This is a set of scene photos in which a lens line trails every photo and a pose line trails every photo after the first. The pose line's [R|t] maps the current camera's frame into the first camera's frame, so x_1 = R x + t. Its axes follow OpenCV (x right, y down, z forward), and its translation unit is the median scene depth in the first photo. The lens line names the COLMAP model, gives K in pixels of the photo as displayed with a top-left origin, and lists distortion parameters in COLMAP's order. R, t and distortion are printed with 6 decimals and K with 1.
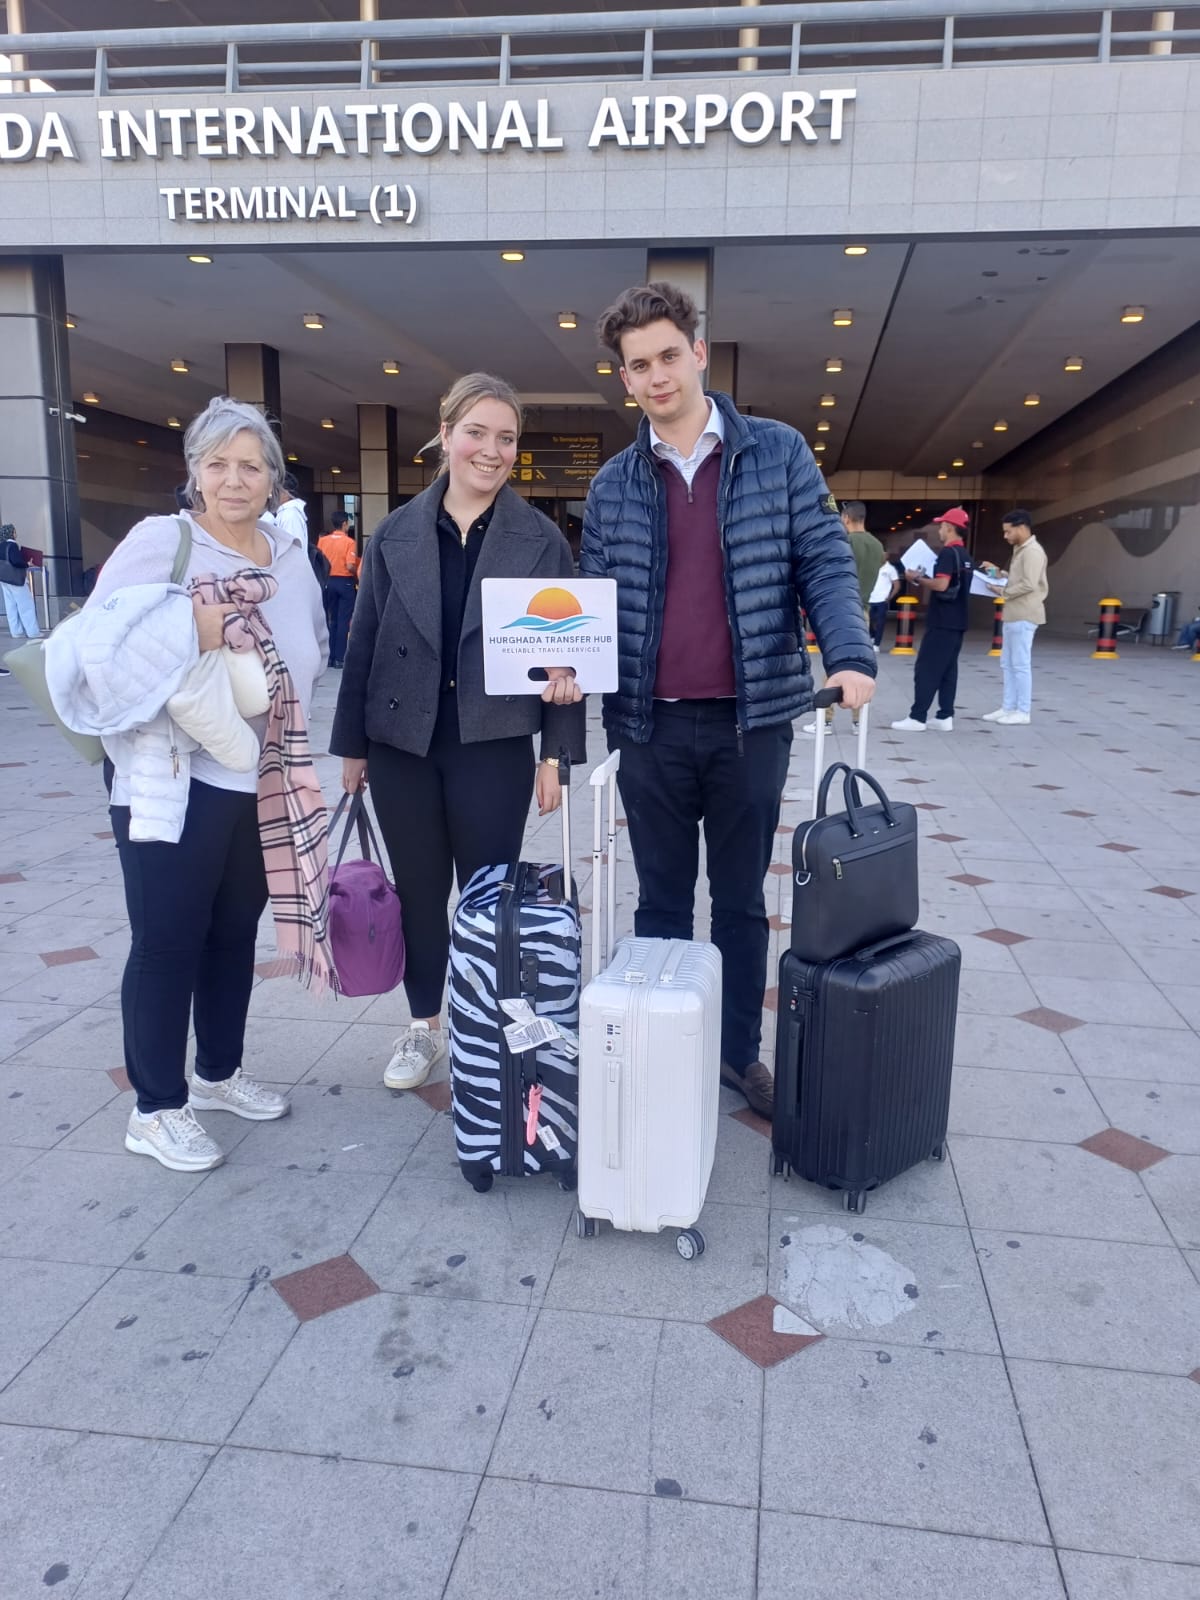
lens RADIAL K [[1203.9, 0, 600.0], [0, 1203.9, 800.0], [0, 0, 1]] dist [0.026304, -0.005267]
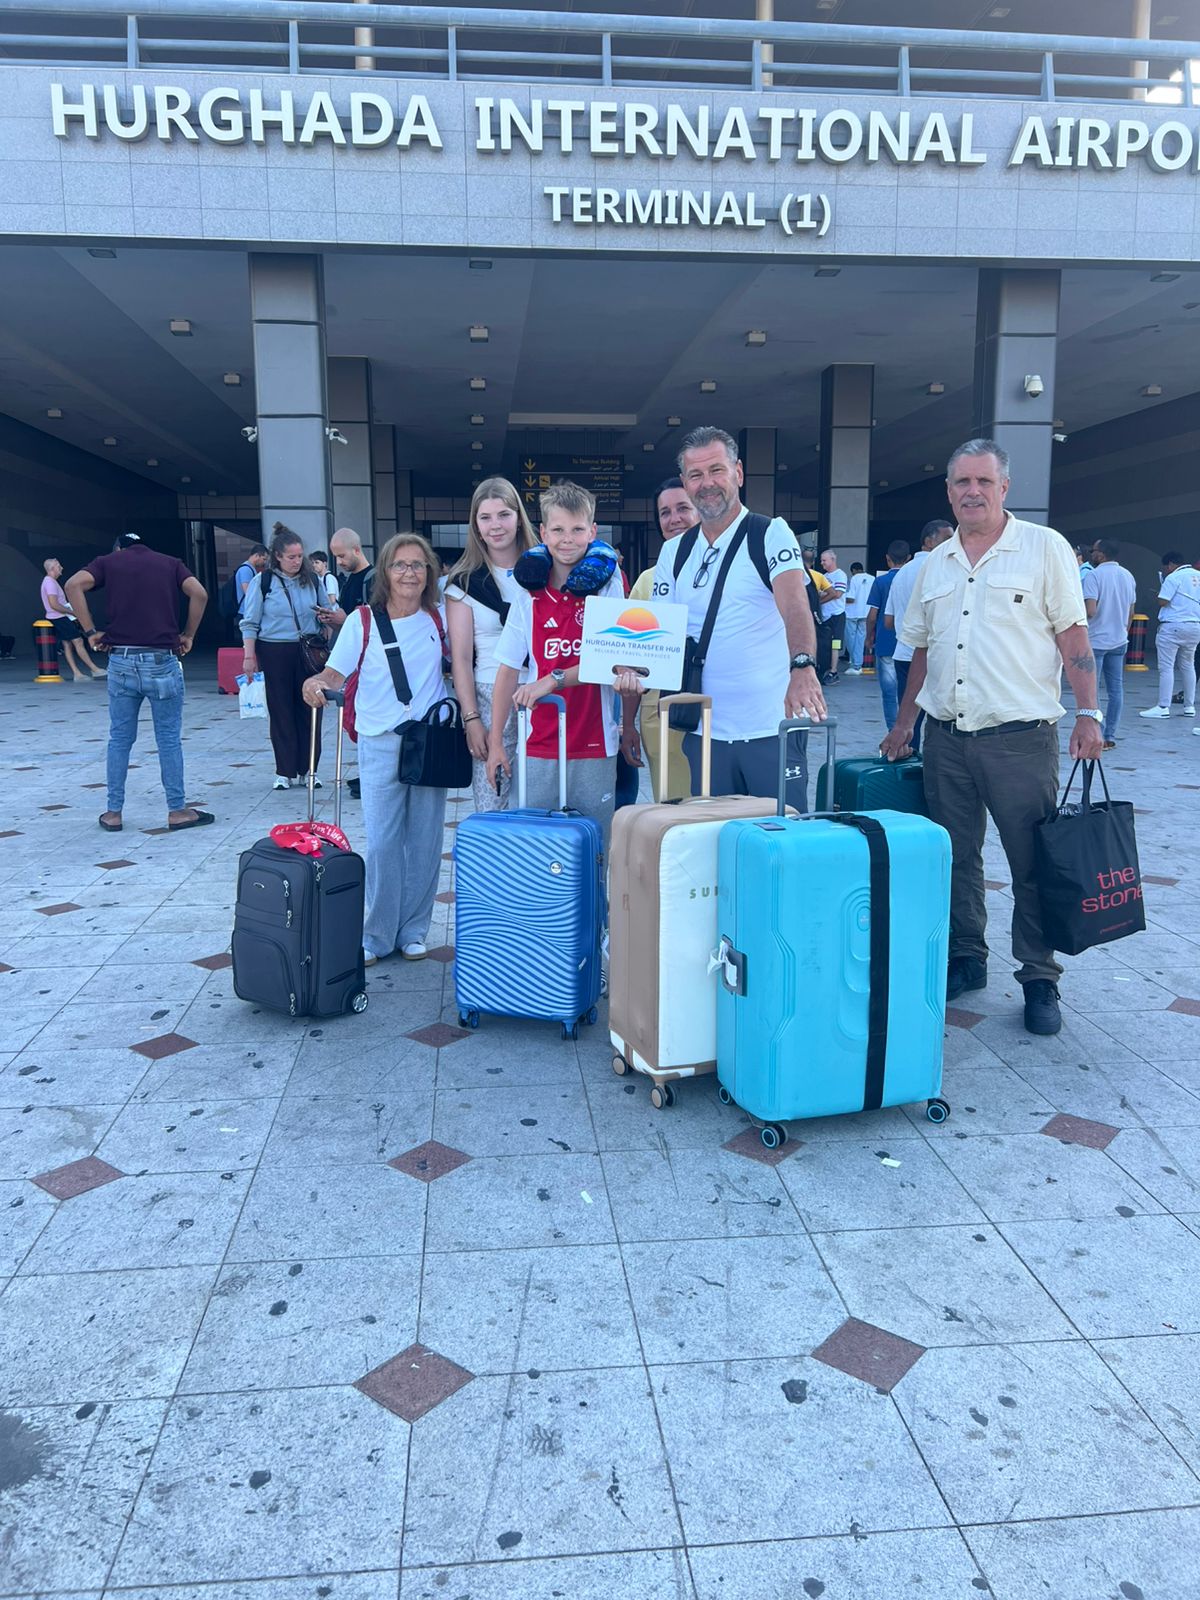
lens RADIAL K [[1275.9, 0, 600.0], [0, 1275.9, 800.0], [0, 0, 1]] dist [0.081597, -0.101296]
pose [[0.969699, -0.062423, 0.236191, -0.582595], [0.069460, 0.997351, -0.021581, -0.028176], [-0.234218, 0.037333, 0.971467, 0.080279]]
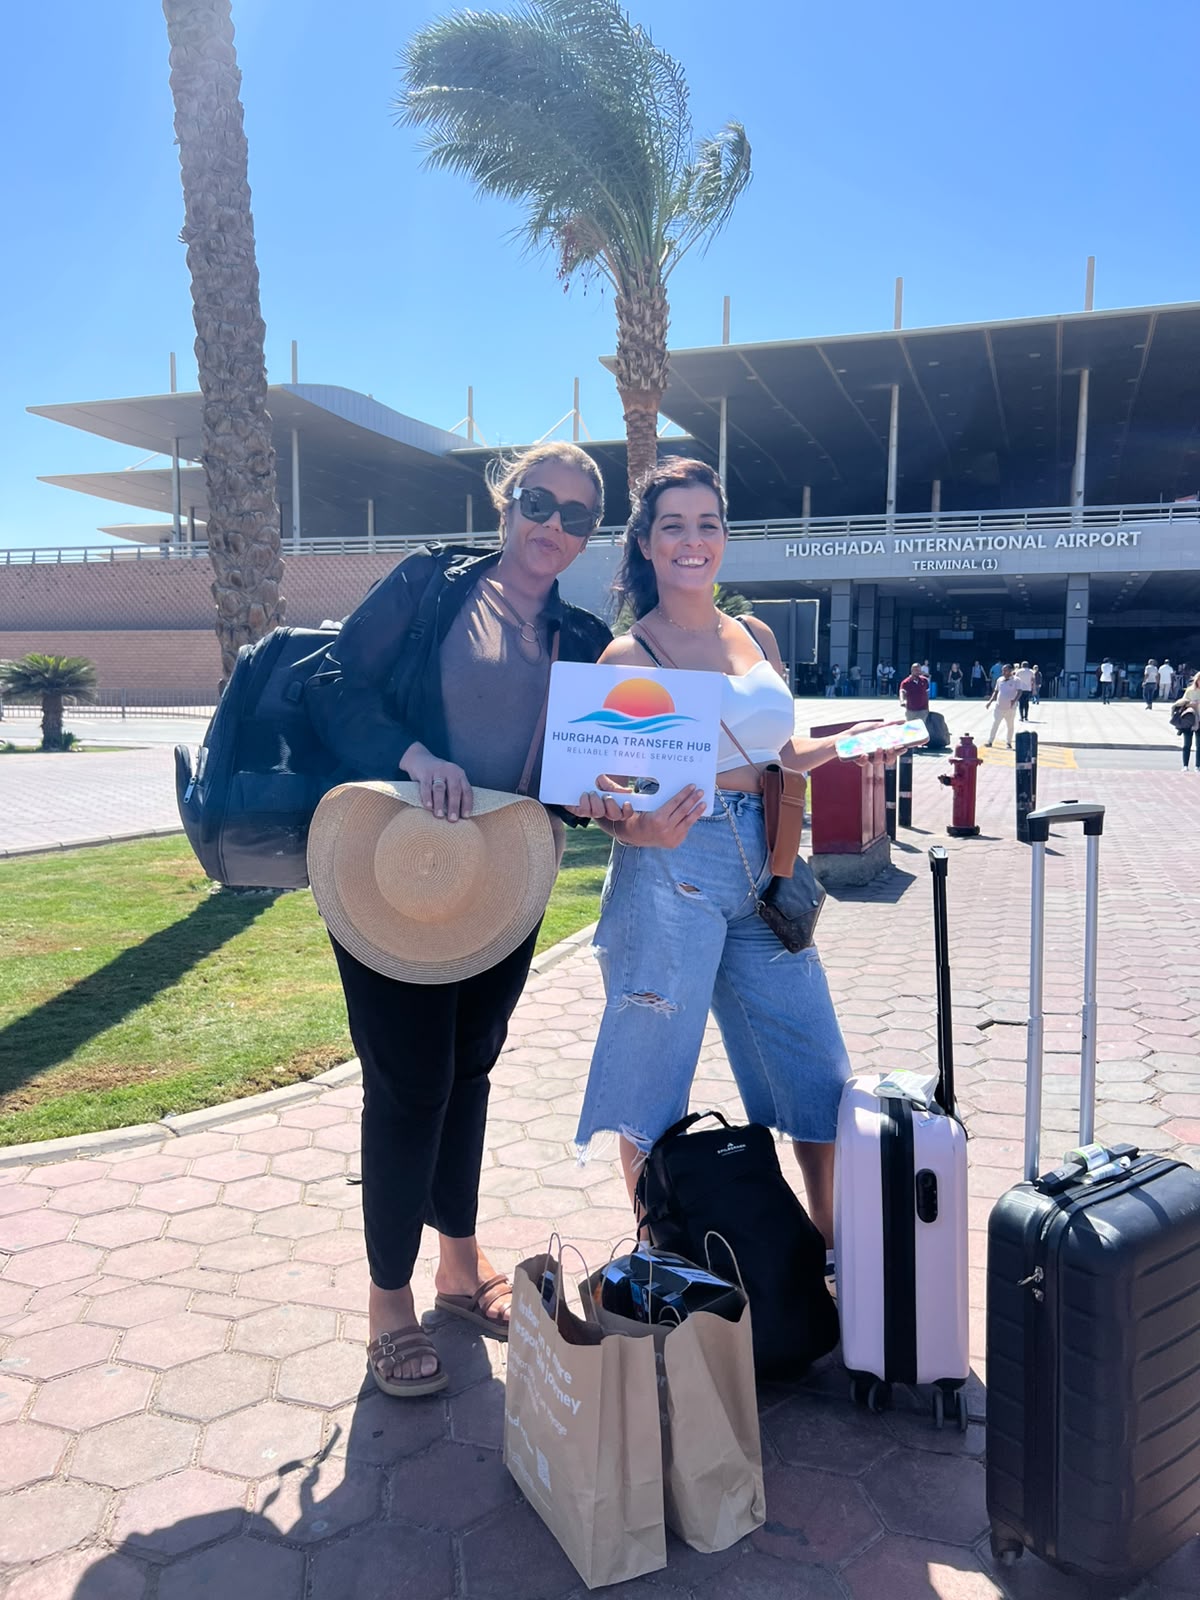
lens RADIAL K [[1203.9, 0, 600.0], [0, 1203.9, 800.0], [0, 0, 1]] dist [0.026304, -0.005267]
pose [[0.977858, 0.003107, -0.209245, -0.510232], [-0.020214, 0.996617, -0.079663, 0.422121], [0.208290, 0.082129, 0.974613, -2.336164]]
